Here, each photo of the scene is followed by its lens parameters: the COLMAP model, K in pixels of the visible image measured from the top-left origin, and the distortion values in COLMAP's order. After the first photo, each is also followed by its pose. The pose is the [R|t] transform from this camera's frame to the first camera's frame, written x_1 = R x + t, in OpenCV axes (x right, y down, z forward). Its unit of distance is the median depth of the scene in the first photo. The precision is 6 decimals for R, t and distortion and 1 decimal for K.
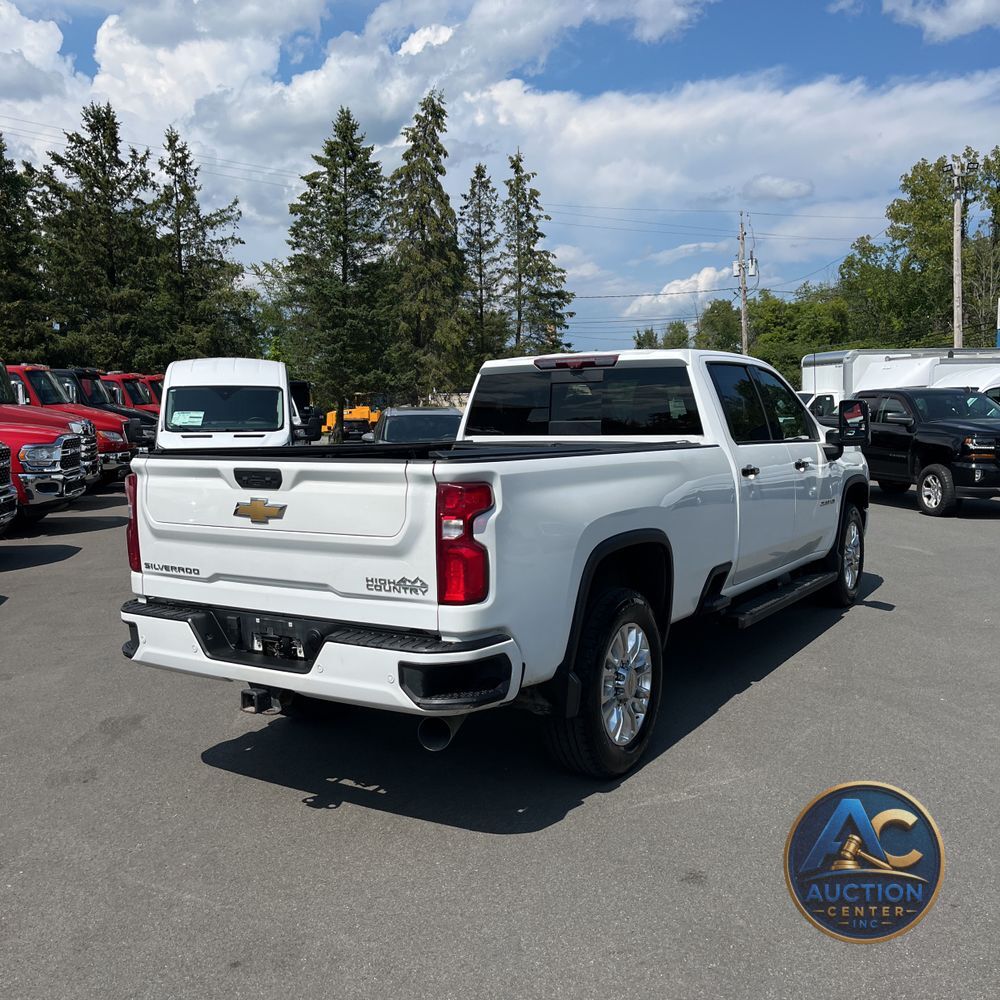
lens RADIAL K [[1017.8, 0, 492.3], [0, 1017.8, 504.9], [0, 0, 1]] dist [0.038228, -0.050596]
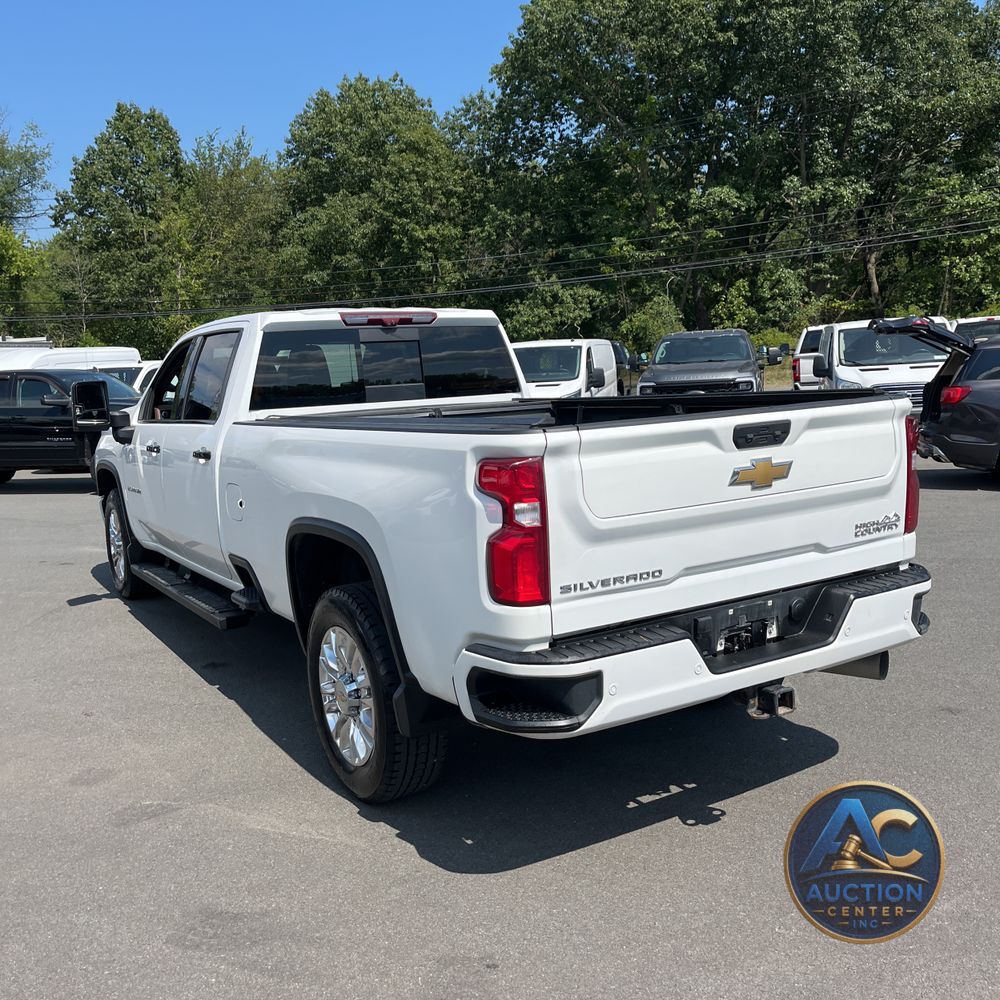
lens RADIAL K [[1005.6, 0, 500.0], [0, 1005.6, 500.0], [0, 0, 1]] dist [0.032511, -0.024190]
pose [[0.452769, -0.127934, 0.882402, -0.102336], [0.124824, 0.989001, 0.079341, -0.006292], [-0.882847, 0.074222, 0.463759, 0.079093]]
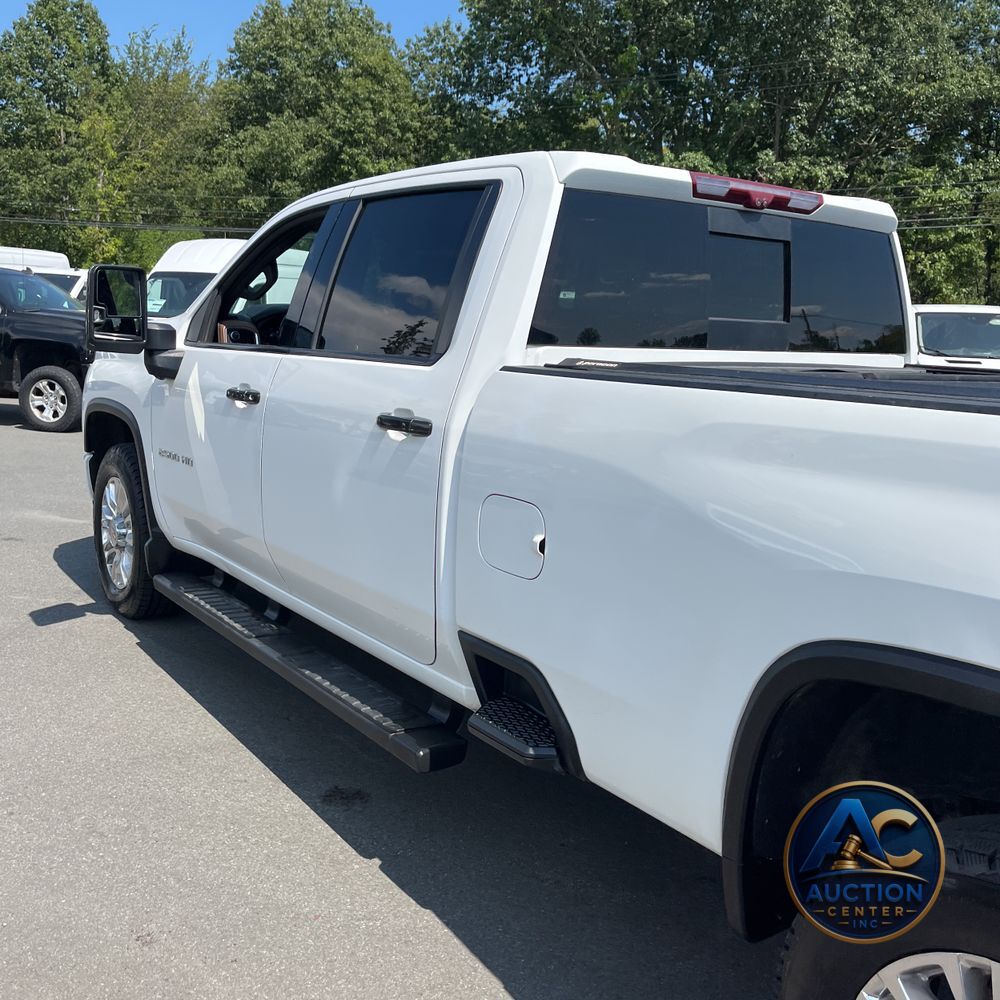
lens RADIAL K [[1005.6, 0, 500.0], [0, 1005.6, 500.0], [0, 0, 1]] dist [0.032511, -0.024190]
pose [[0.376600, -0.131093, 0.917053, -0.062206], [0.033142, 0.991210, 0.128083, -0.009811], [-0.925783, -0.017844, 0.377634, 0.142641]]
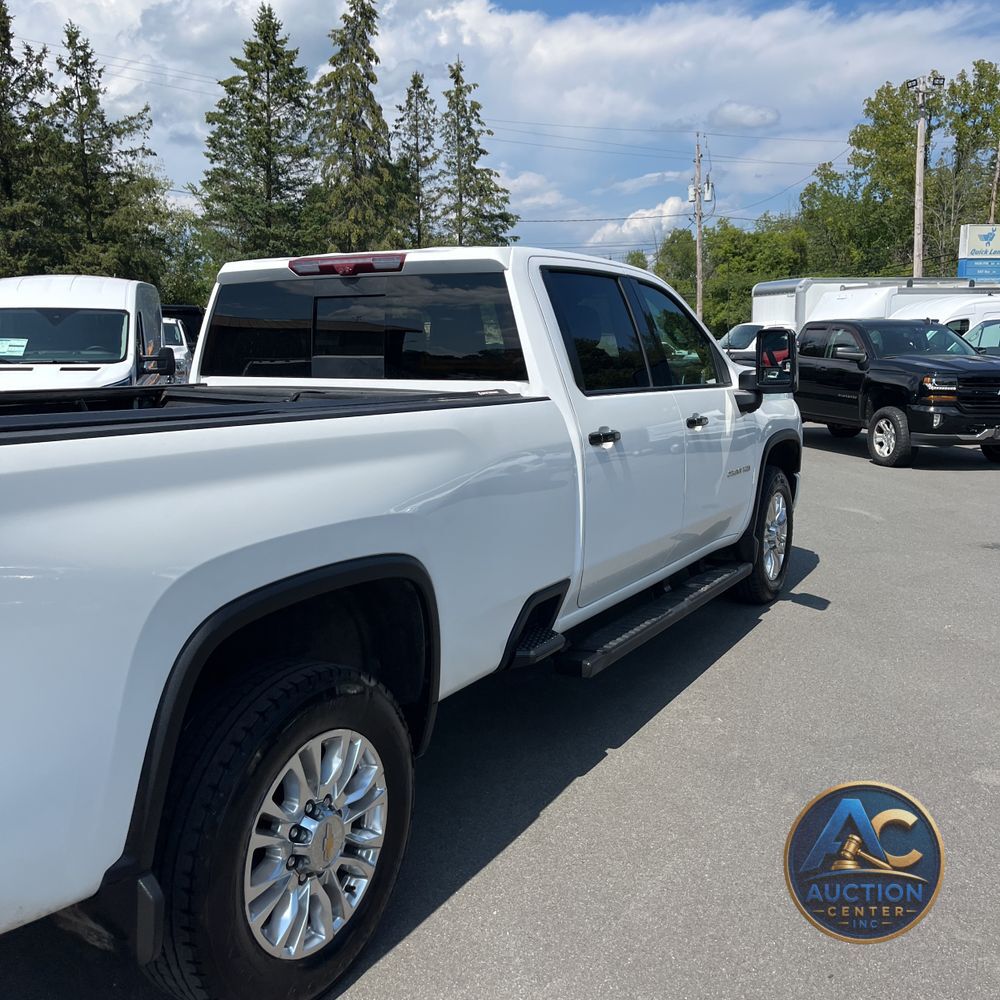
lens RADIAL K [[1022.1, 0, 496.1], [0, 1022.1, 498.8], [0, 0, 1]] dist [0.018916, -0.001715]
pose [[0.999111, 0.001353, 0.042135, 0.022901], [-0.003888, 0.998183, 0.060136, -0.004744], [-0.041977, -0.060246, 0.997301, 0.051281]]
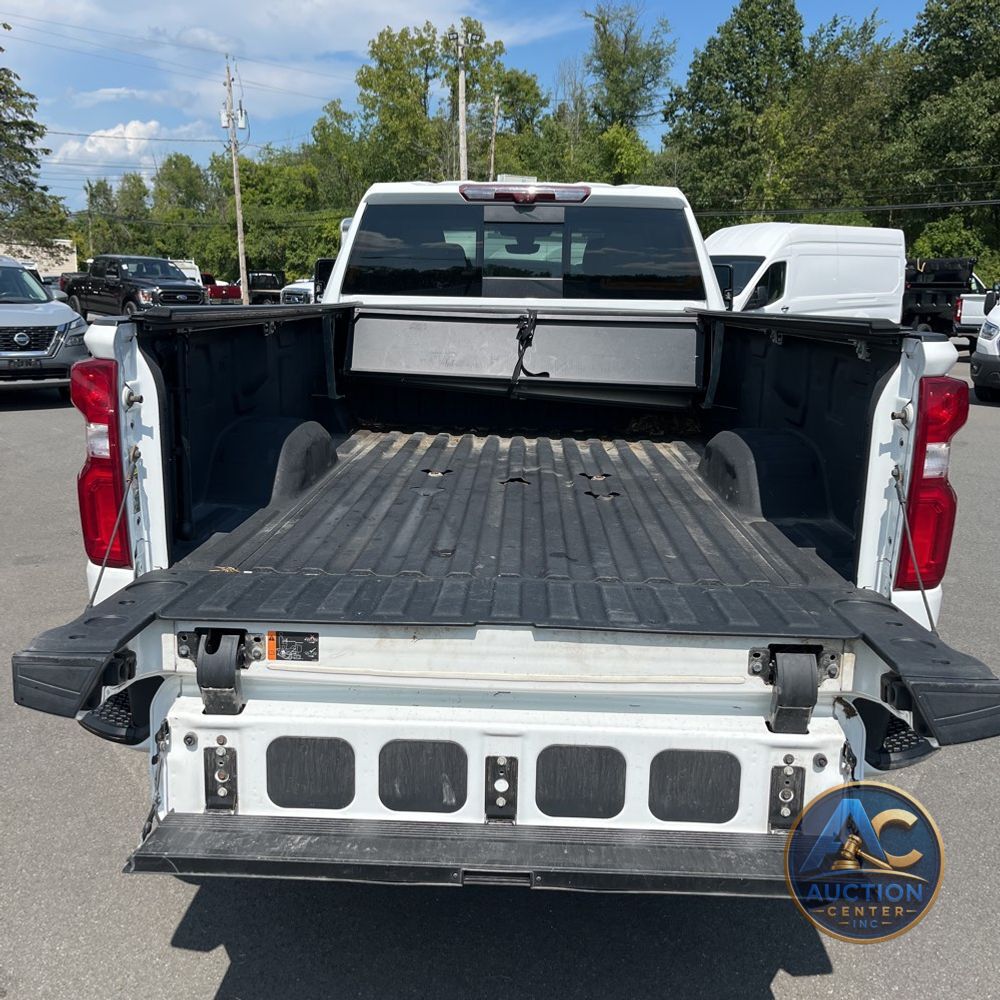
lens RADIAL K [[1023.2, 0, 494.8], [0, 1023.2, 516.5], [0, 0, 1]] dist [0.014837, -0.006444]
pose [[0.867128, -0.079953, 0.491627, -0.047220], [0.012109, 0.990125, 0.139665, -0.002457], [-0.497938, -0.115154, 0.859533, 0.055392]]
